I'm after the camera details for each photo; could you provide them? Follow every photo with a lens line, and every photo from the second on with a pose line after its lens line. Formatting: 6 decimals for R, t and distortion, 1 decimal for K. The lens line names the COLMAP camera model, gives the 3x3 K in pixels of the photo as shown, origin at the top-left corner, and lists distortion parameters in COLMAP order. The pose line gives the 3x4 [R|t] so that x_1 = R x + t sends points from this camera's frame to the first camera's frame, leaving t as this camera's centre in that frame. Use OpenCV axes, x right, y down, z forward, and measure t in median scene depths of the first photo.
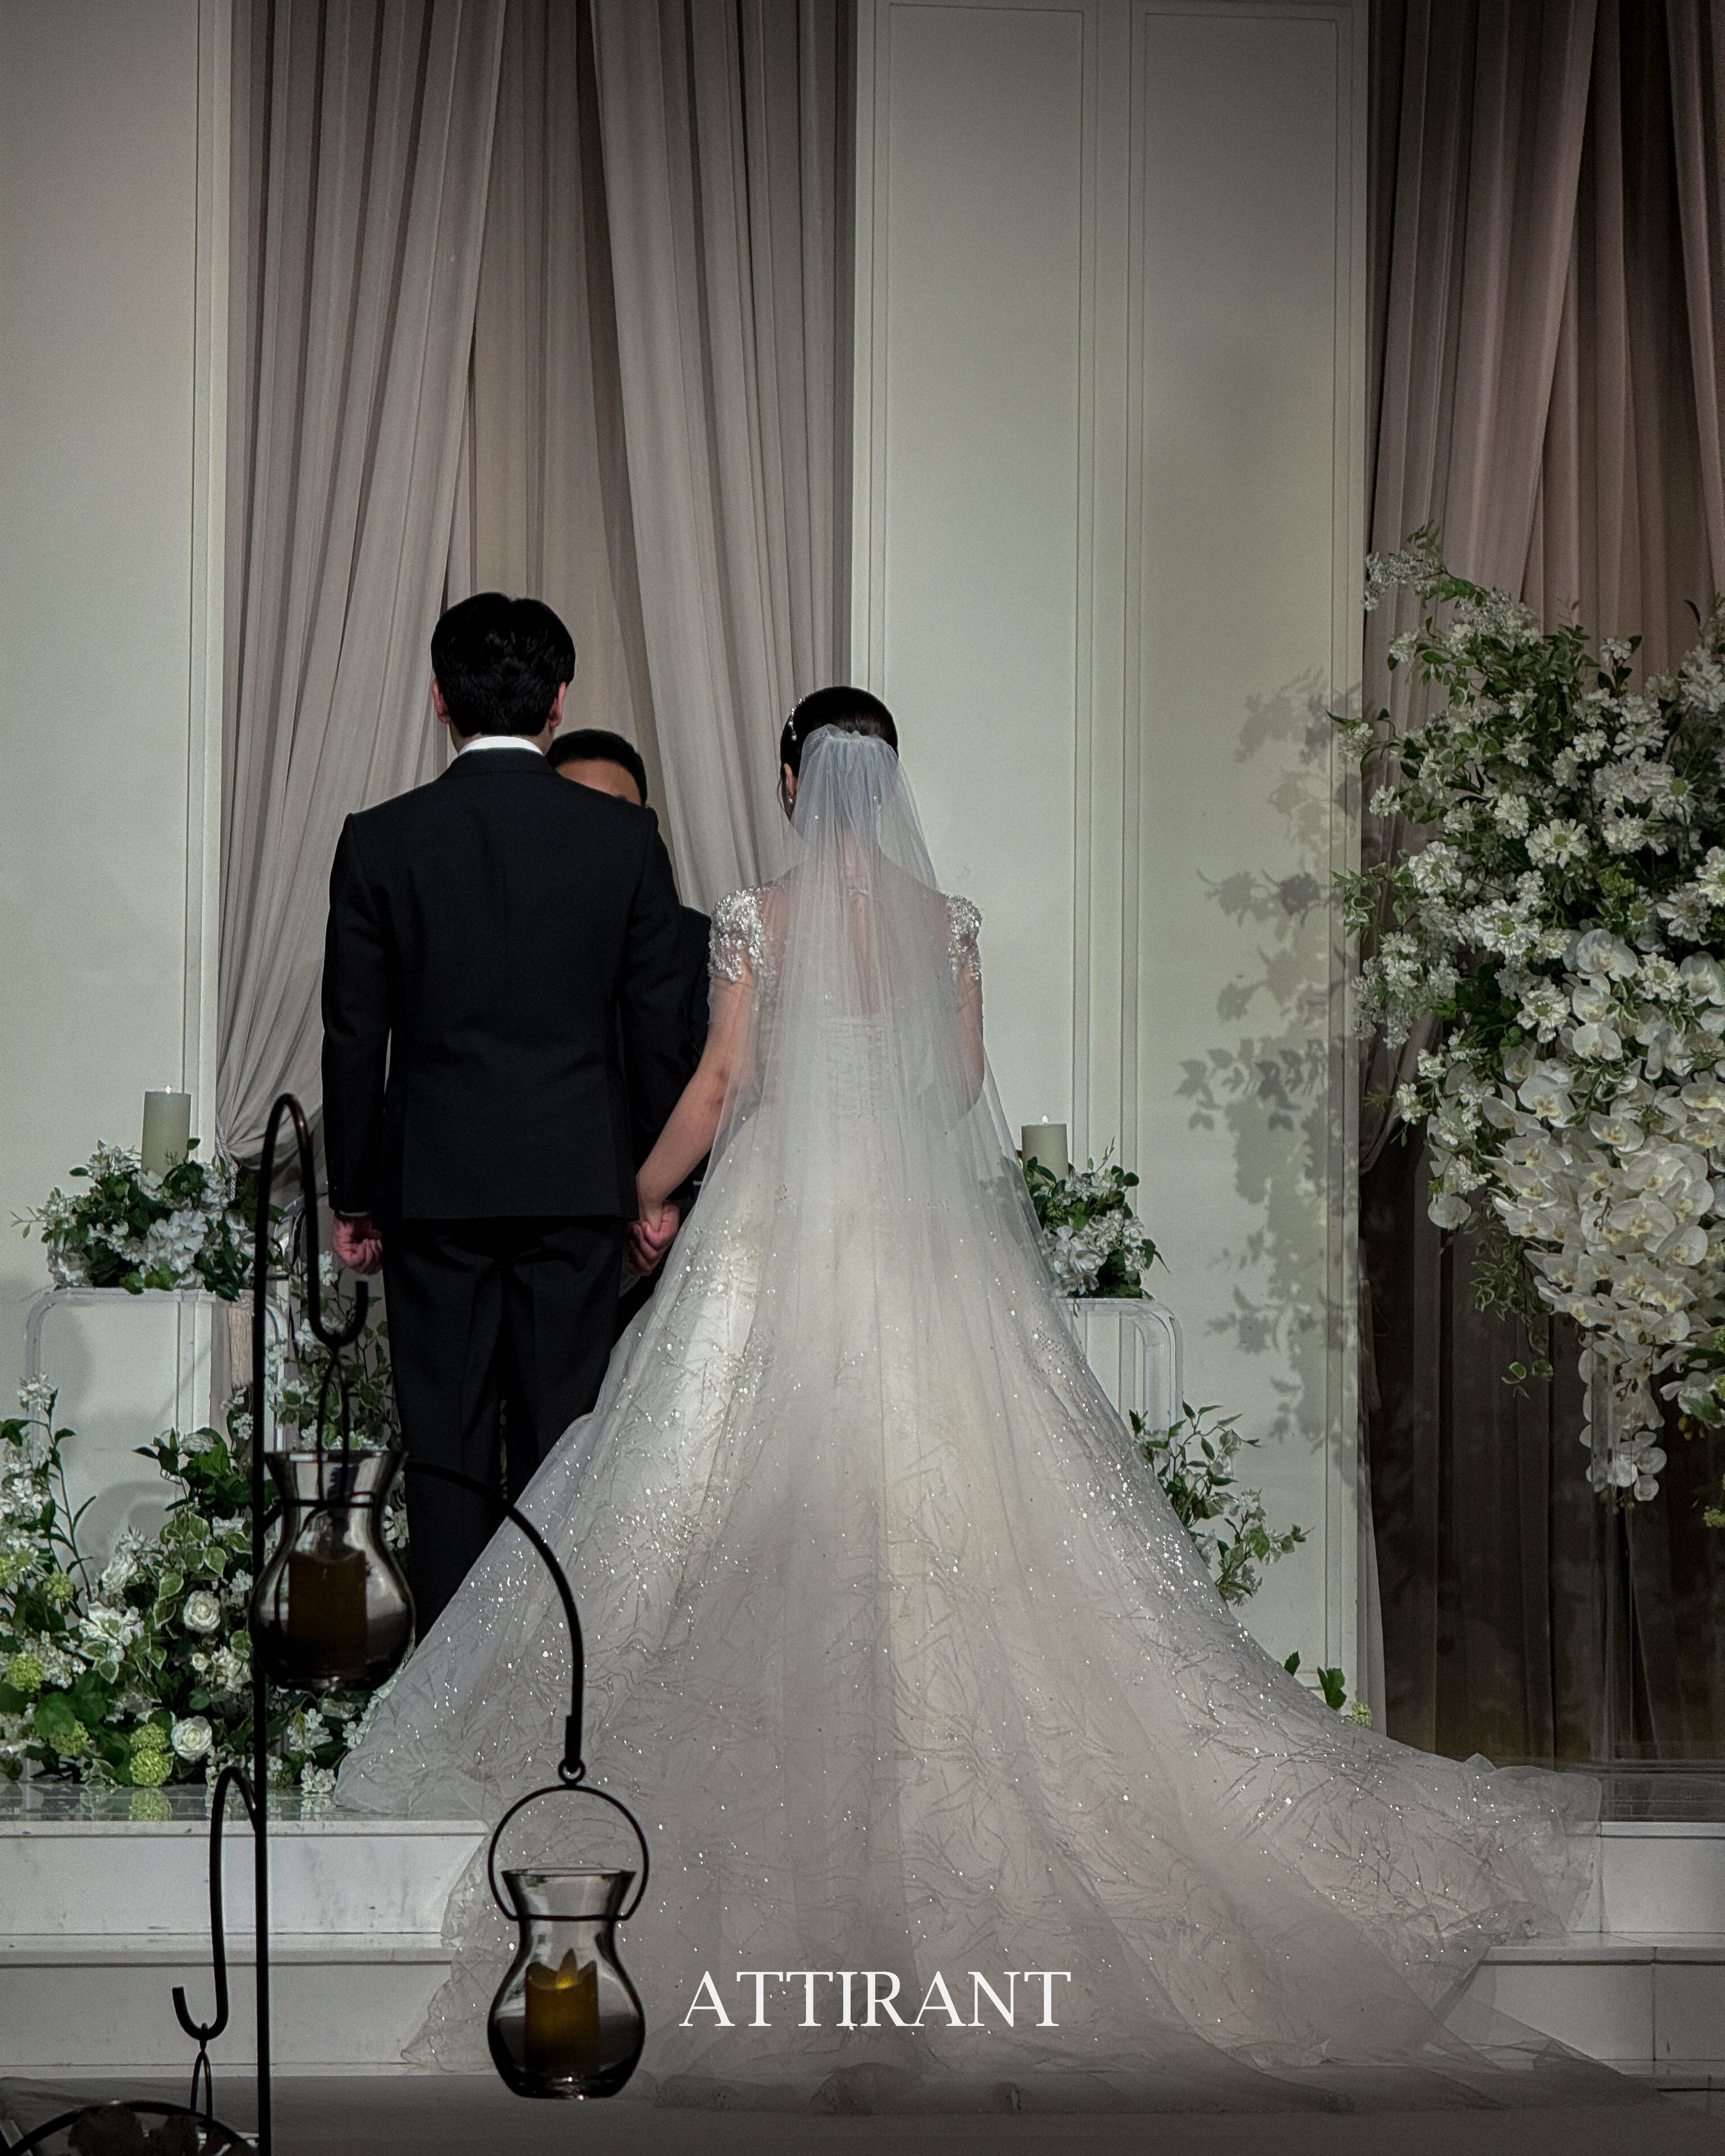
lens RADIAL K [[8422.5, 0, 997.4], [0, 8422.5, 1080.3], [0, 0, 1]] dist [0.059913, 5.143481]
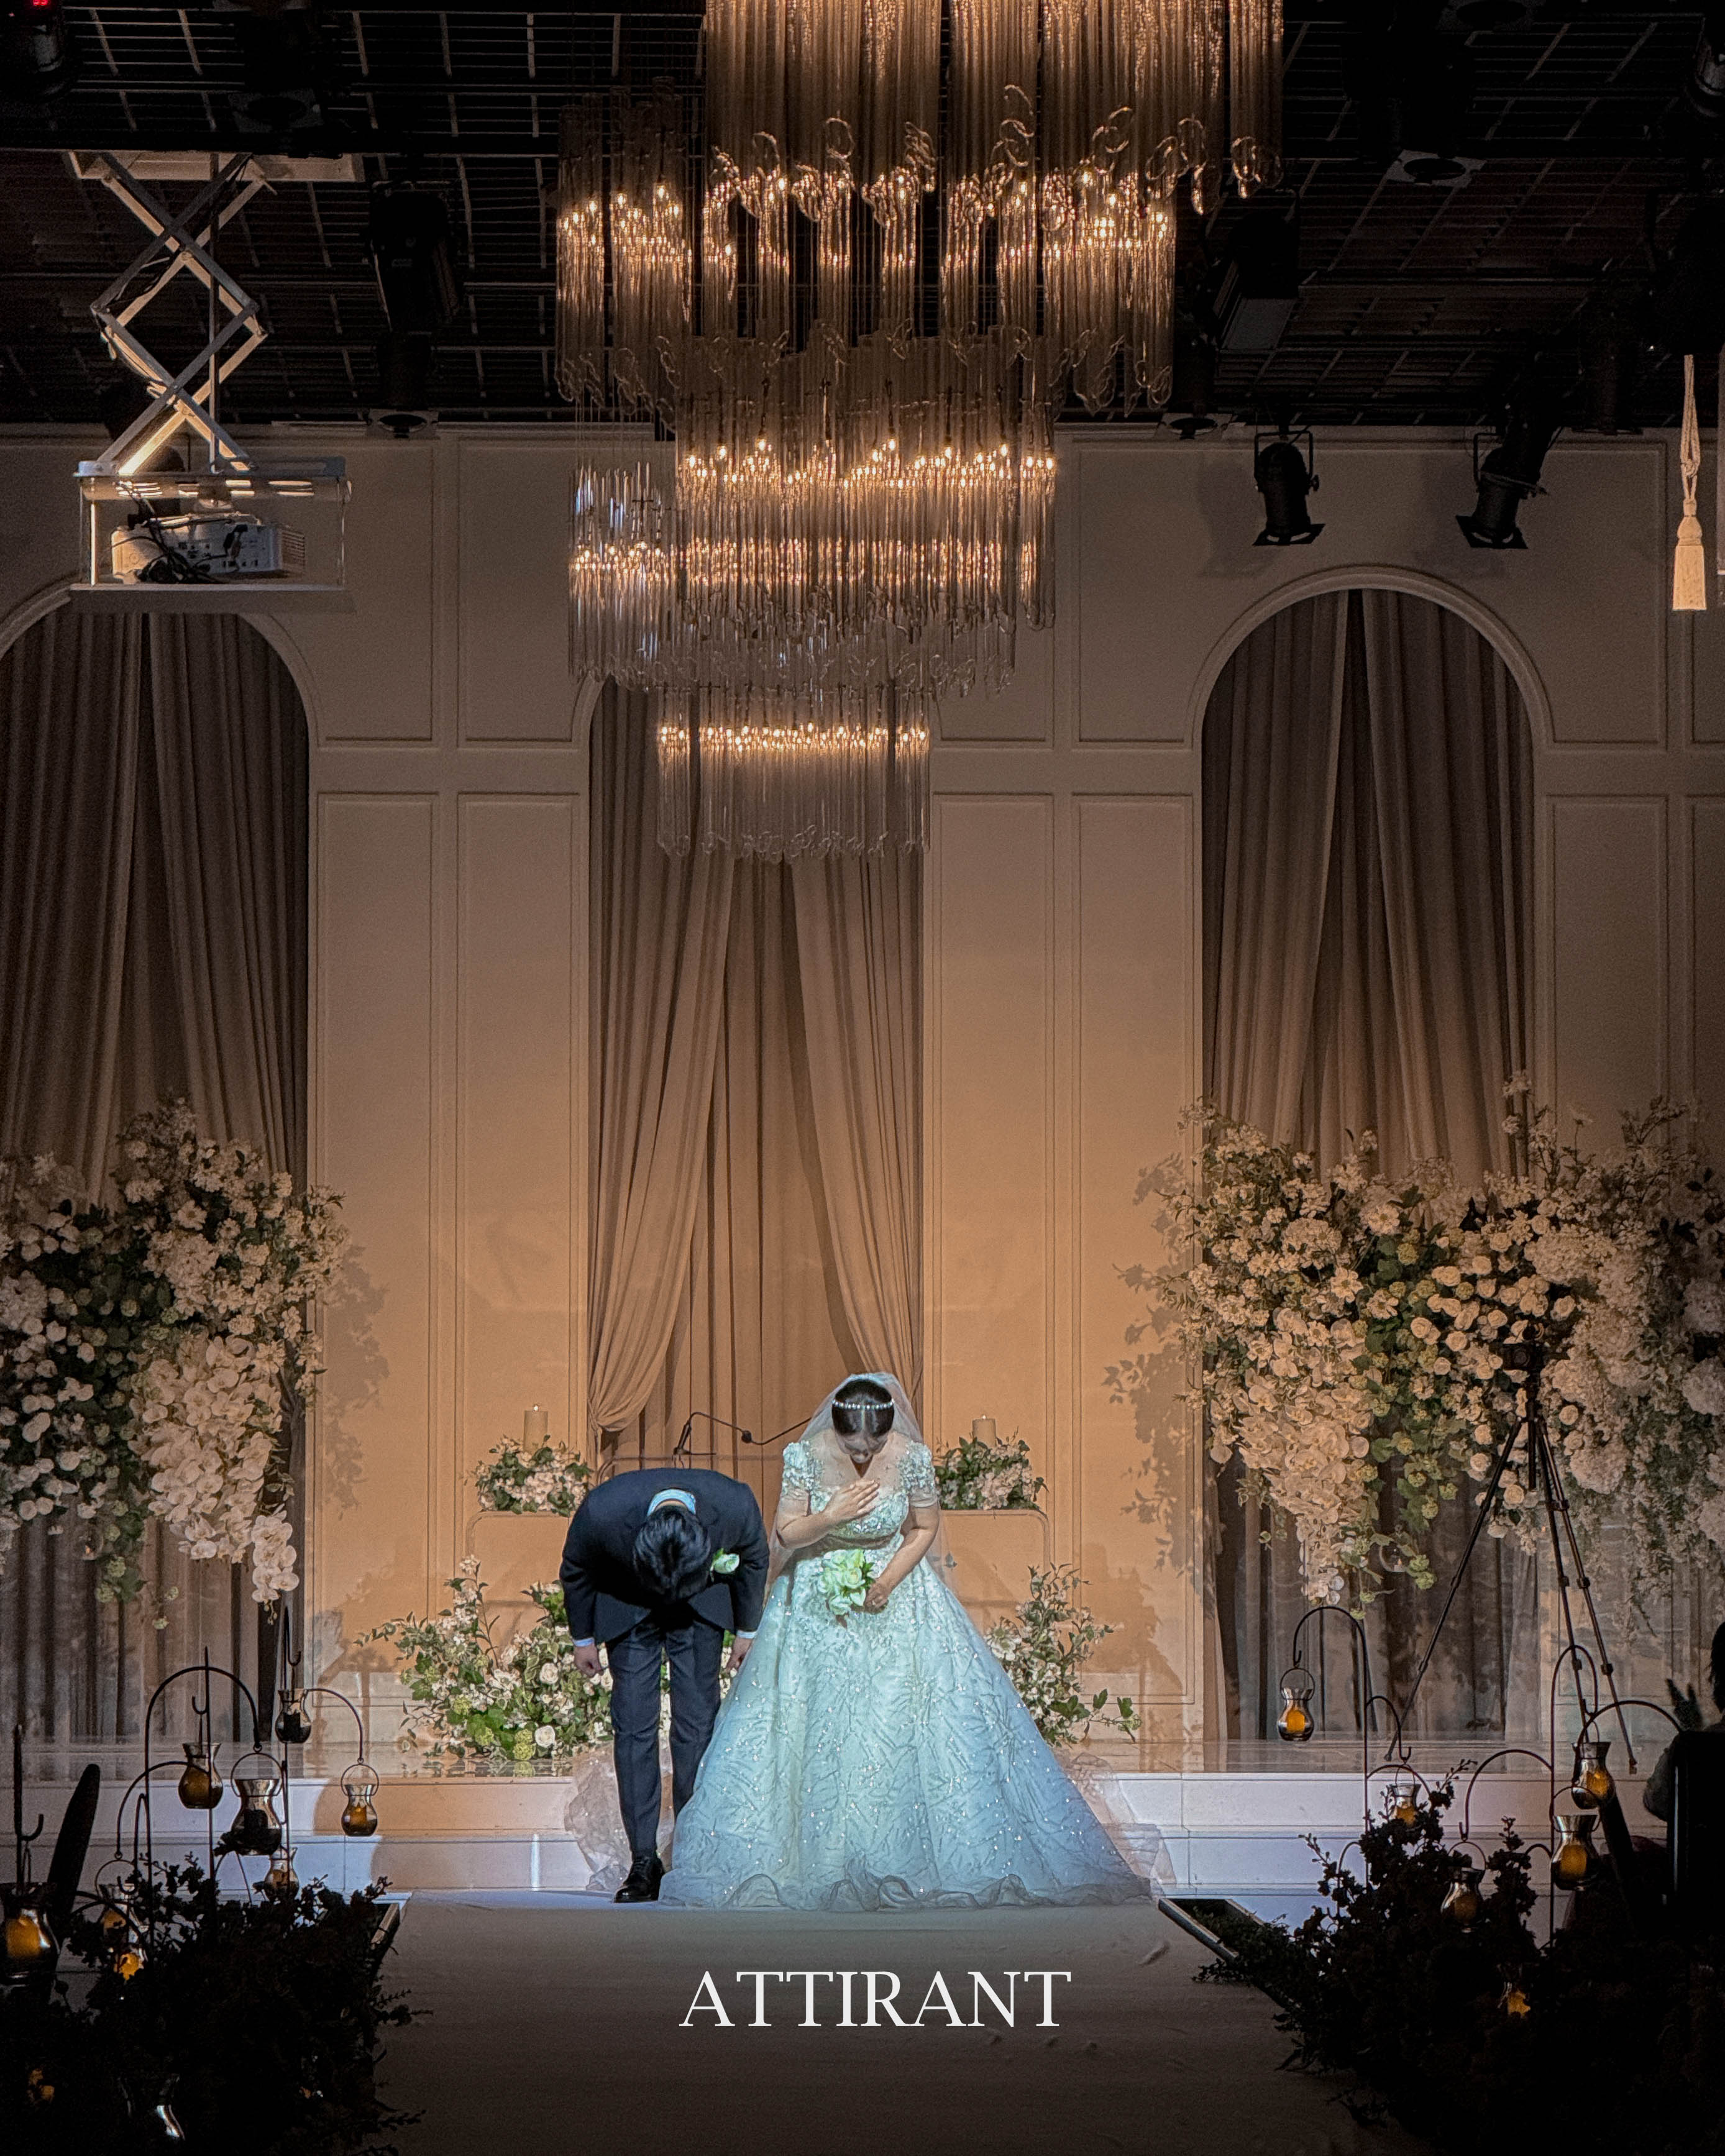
lens RADIAL K [[8422.5, 0, 997.4], [0, 8422.5, 1080.3], [0, 0, 1]] dist [0.059913, 5.143481]
pose [[0.994679, -0.014044, -0.102061, 0.202916], [0.014461, 0.999890, 0.003353, -0.077516], [0.102002, -0.004811, 0.994773, -0.915279]]
